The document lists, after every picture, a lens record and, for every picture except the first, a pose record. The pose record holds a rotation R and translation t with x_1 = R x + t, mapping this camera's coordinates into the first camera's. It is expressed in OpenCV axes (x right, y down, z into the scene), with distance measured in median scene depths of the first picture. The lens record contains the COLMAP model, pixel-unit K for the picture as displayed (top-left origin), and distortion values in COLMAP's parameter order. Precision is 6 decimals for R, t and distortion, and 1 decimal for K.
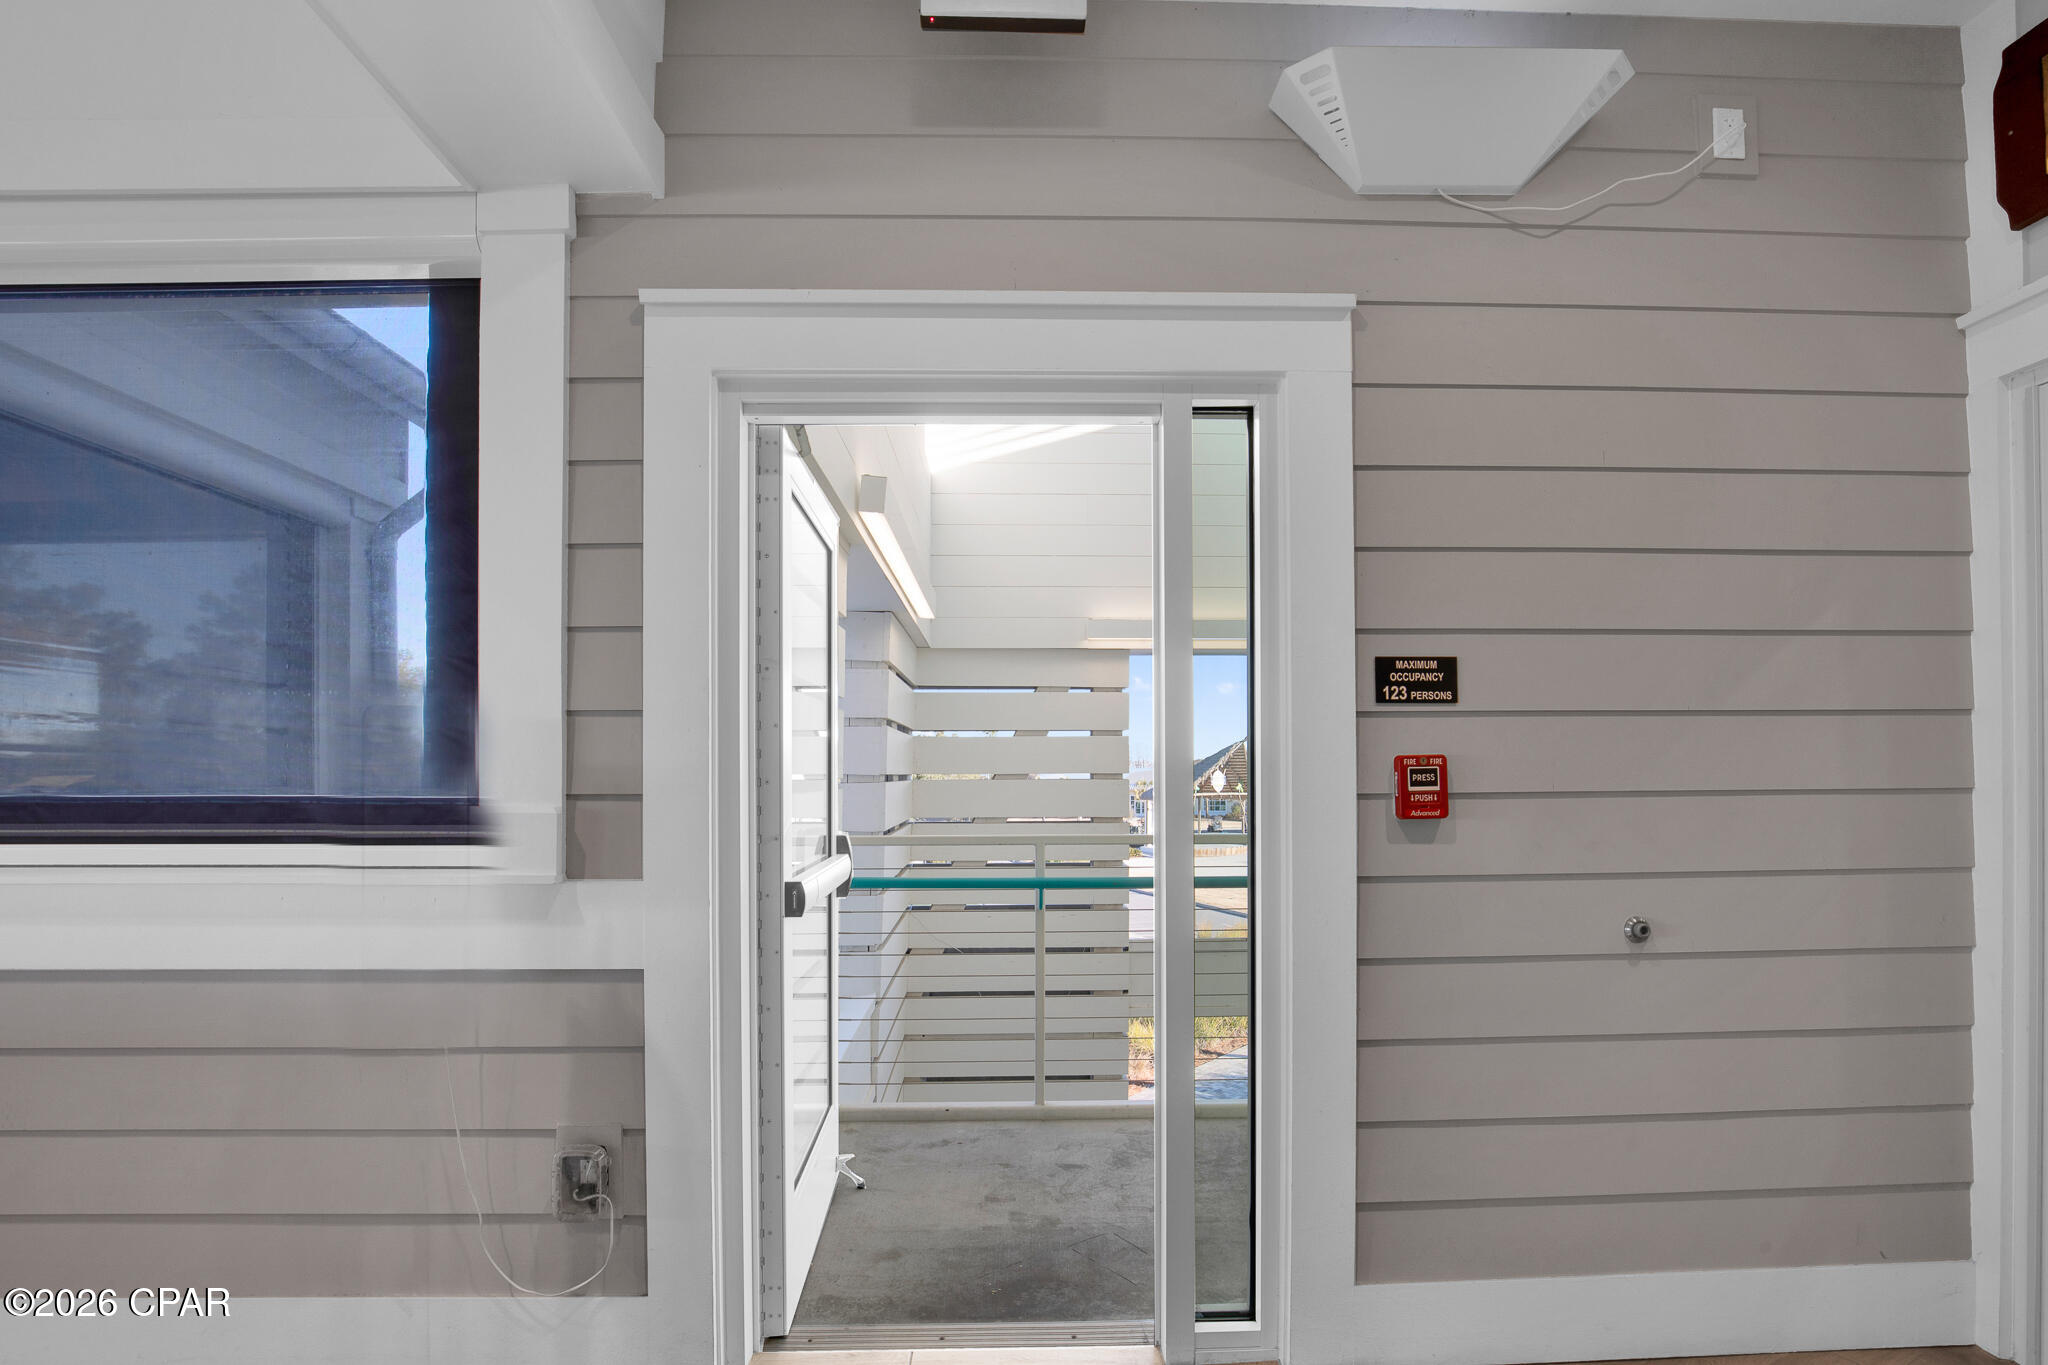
lens RADIAL K [[987.8, 0, 1011.2], [0, 987.8, 746.1], [0, 0, 1]] dist [-0.032617, 0.006072]
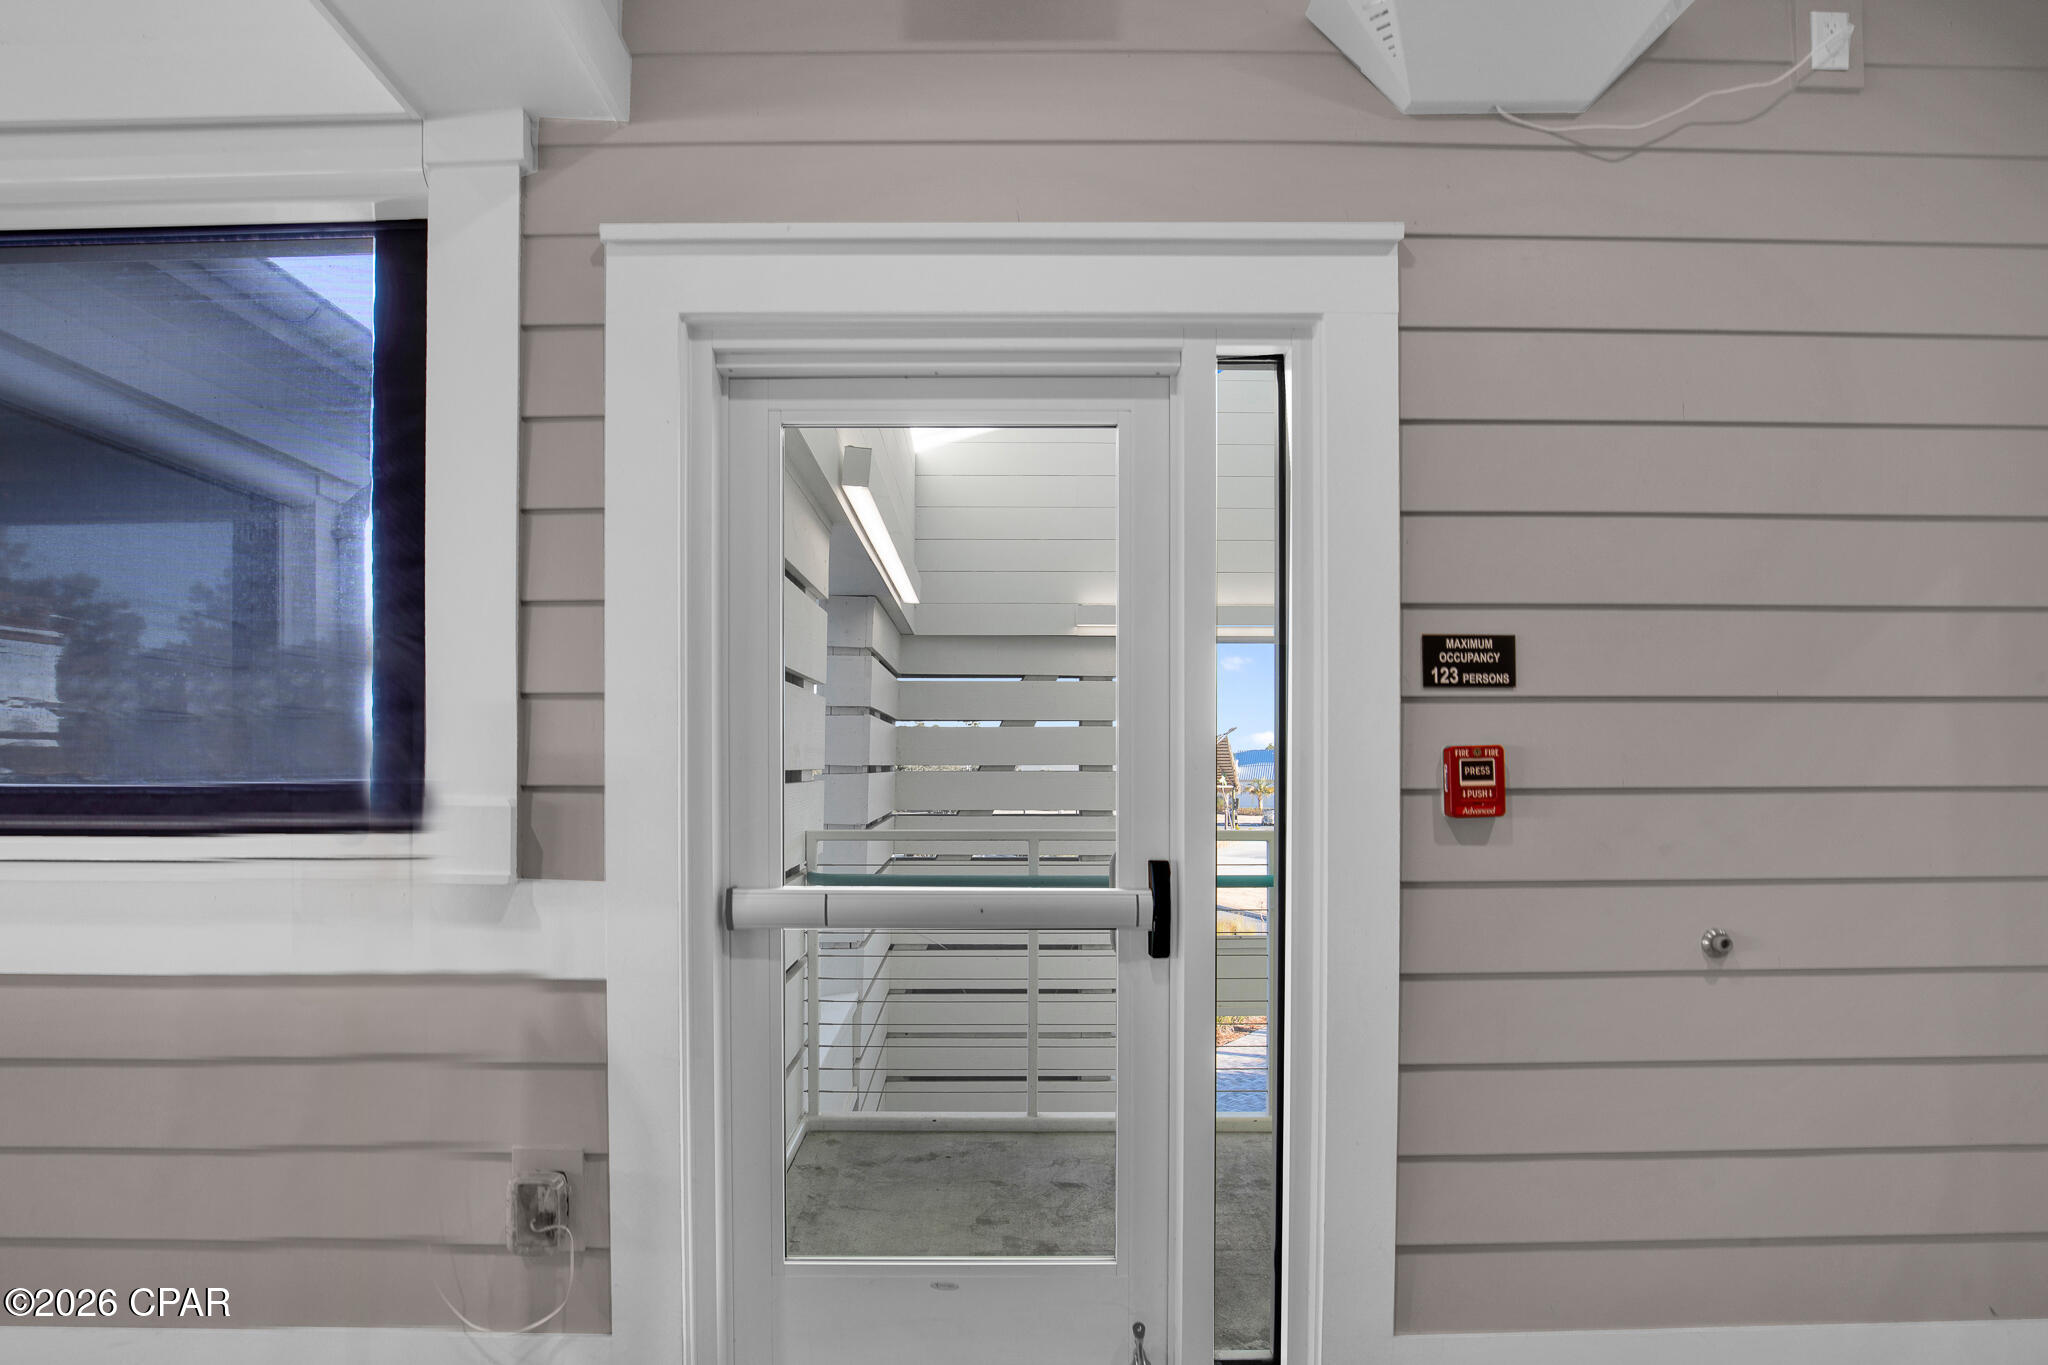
lens RADIAL K [[987.8, 0, 977.6], [0, 987.8, 752.2], [0, 0, 1]] dist [-0.032617, 0.006072]
pose [[0.999891, 0.003300, -0.014417, -0.018241], [-0.003088, 0.999887, 0.014701, 0.003366], [0.014464, -0.014655, 0.999788, 0.100087]]
